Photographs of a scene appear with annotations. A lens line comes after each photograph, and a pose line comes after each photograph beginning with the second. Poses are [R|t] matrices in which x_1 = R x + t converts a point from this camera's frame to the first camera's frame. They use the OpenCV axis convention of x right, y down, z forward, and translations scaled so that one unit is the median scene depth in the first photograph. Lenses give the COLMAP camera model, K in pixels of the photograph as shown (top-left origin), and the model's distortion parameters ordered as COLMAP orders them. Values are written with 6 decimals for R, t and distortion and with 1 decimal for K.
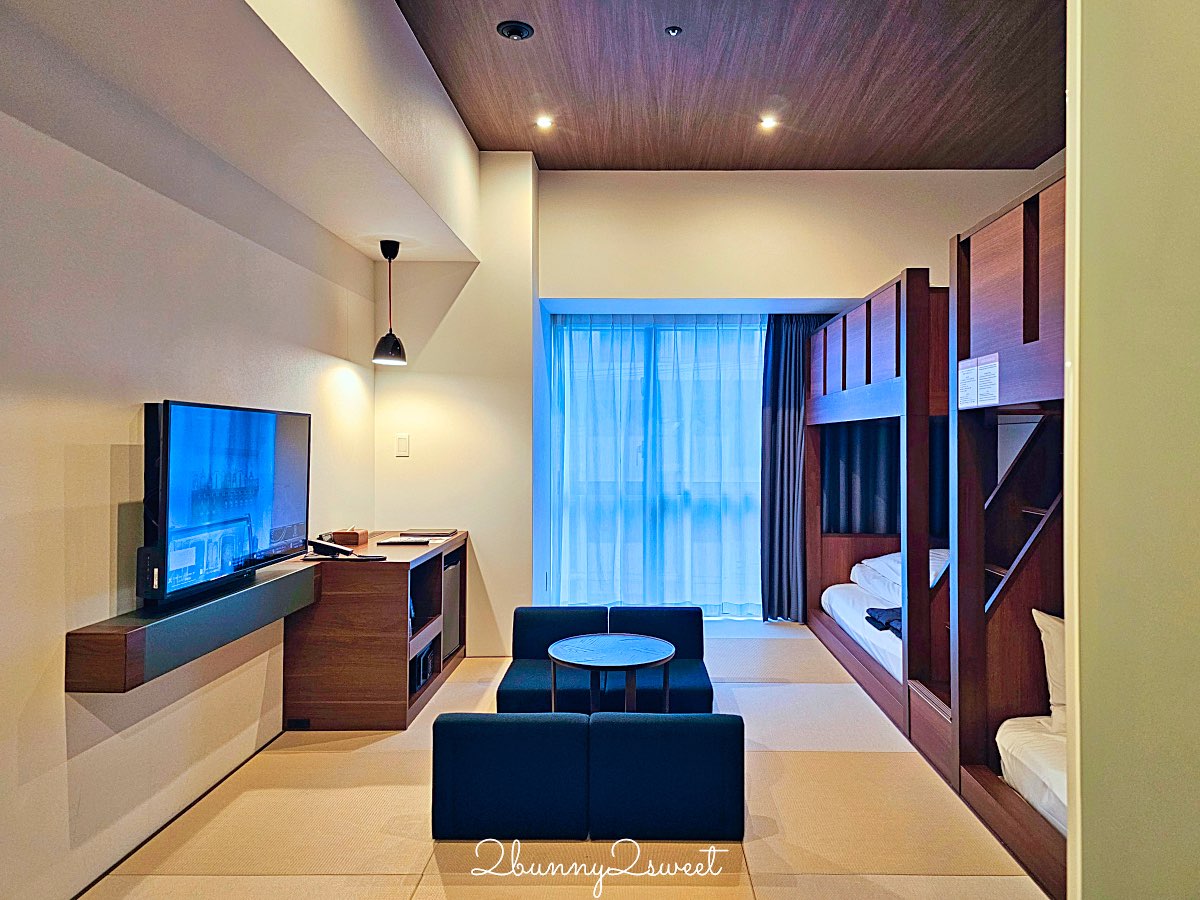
lens RADIAL K [[836.9, 0, 626.1], [0, 836.9, 472.7], [0, 0, 1]] dist [0.074624, -0.035929]
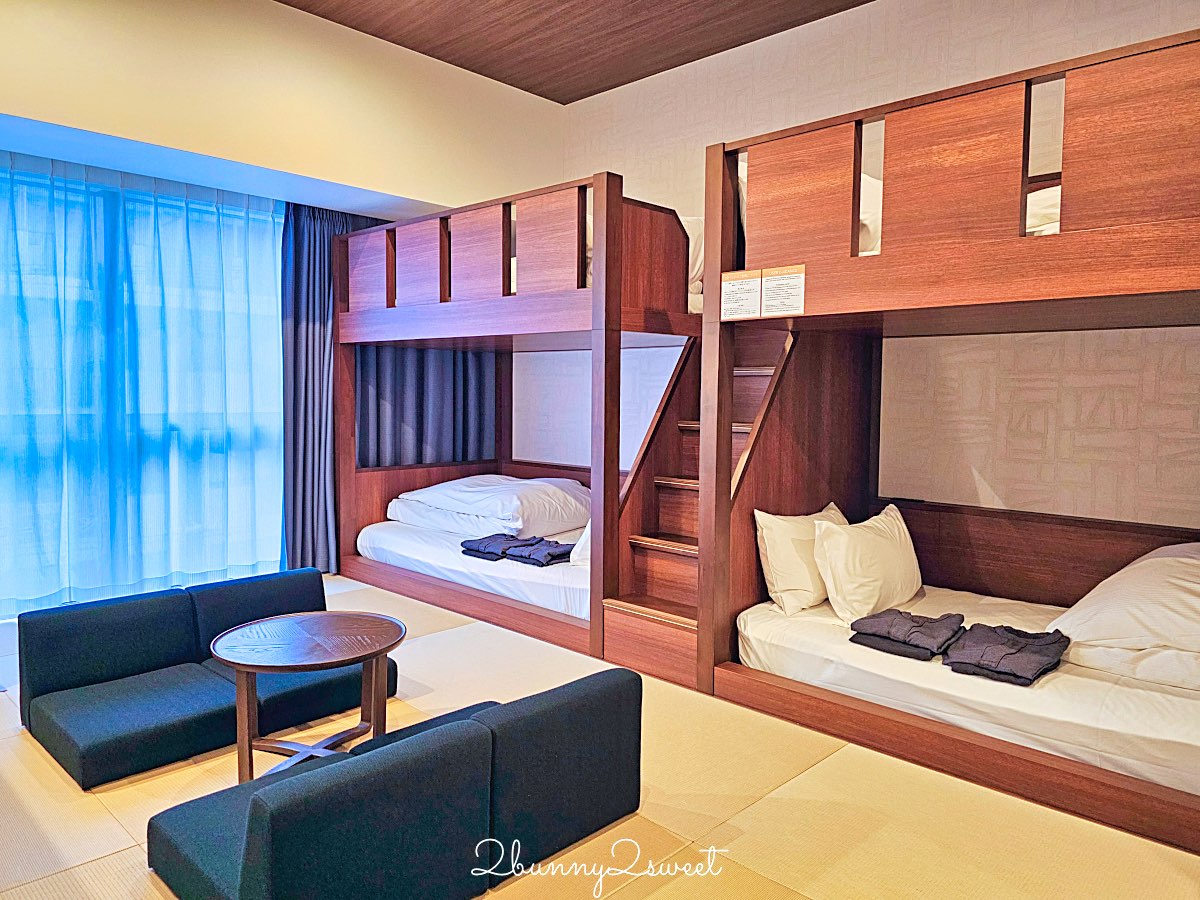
lens RADIAL K [[836.9, 0, 601.5], [0, 836.9, 453.3], [0, 0, 1]] dist [0.074624, -0.035929]
pose [[0.682031, -0.050502, 0.729578, -0.302539], [0.017449, 0.998453, 0.052802, 0.019017], [-0.731116, -0.023283, 0.681856, 0.281845]]
